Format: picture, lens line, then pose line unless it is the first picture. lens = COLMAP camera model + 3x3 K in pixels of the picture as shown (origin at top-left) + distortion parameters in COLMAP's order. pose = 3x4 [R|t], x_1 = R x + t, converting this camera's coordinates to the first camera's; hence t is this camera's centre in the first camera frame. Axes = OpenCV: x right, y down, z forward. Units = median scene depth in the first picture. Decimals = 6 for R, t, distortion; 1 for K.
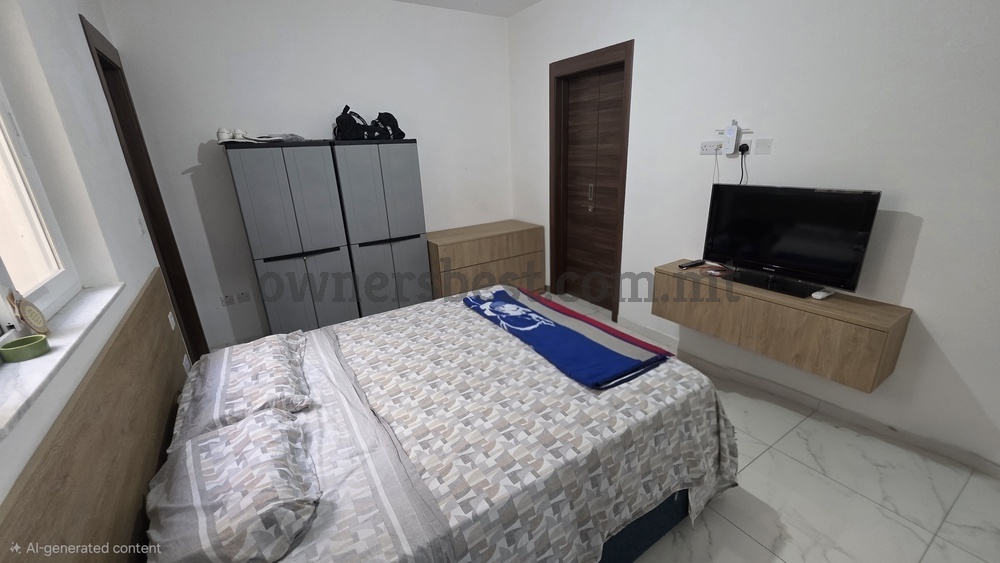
lens RADIAL K [[400.3, 0, 498.3], [0, 400.3, 283.9], [0, 0, 1]] dist [-0.000025, 0.000001]
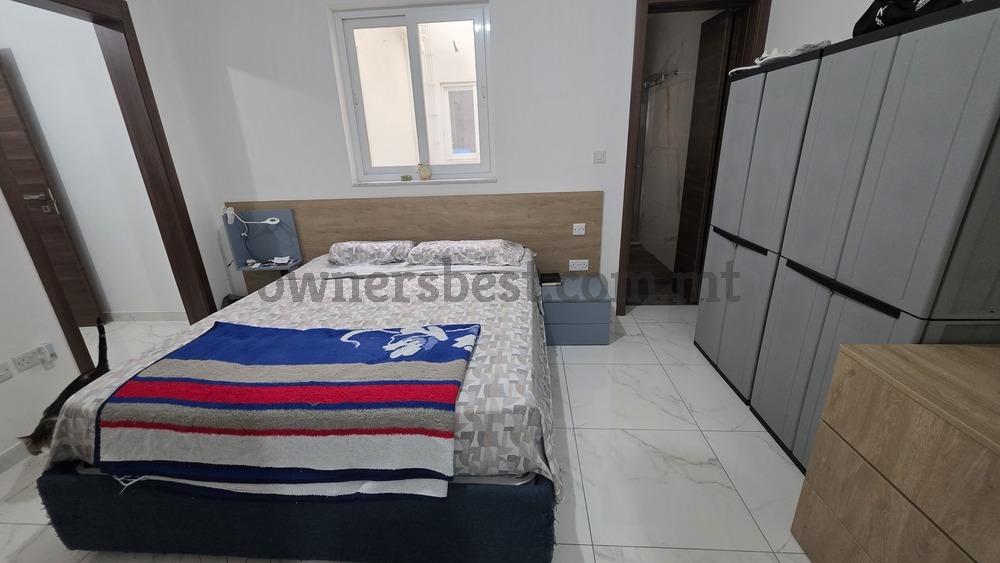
lens RADIAL K [[400.3, 0, 500.4], [0, 400.3, 281.2], [0, 0, 1]] dist [-0.000025, 0.000001]
pose [[-0.589566, 0.325907, -0.739051, 0.269927], [-0.201324, 0.826814, 0.525212, -0.282088], [0.782228, 0.458436, -0.421848, 0.967783]]
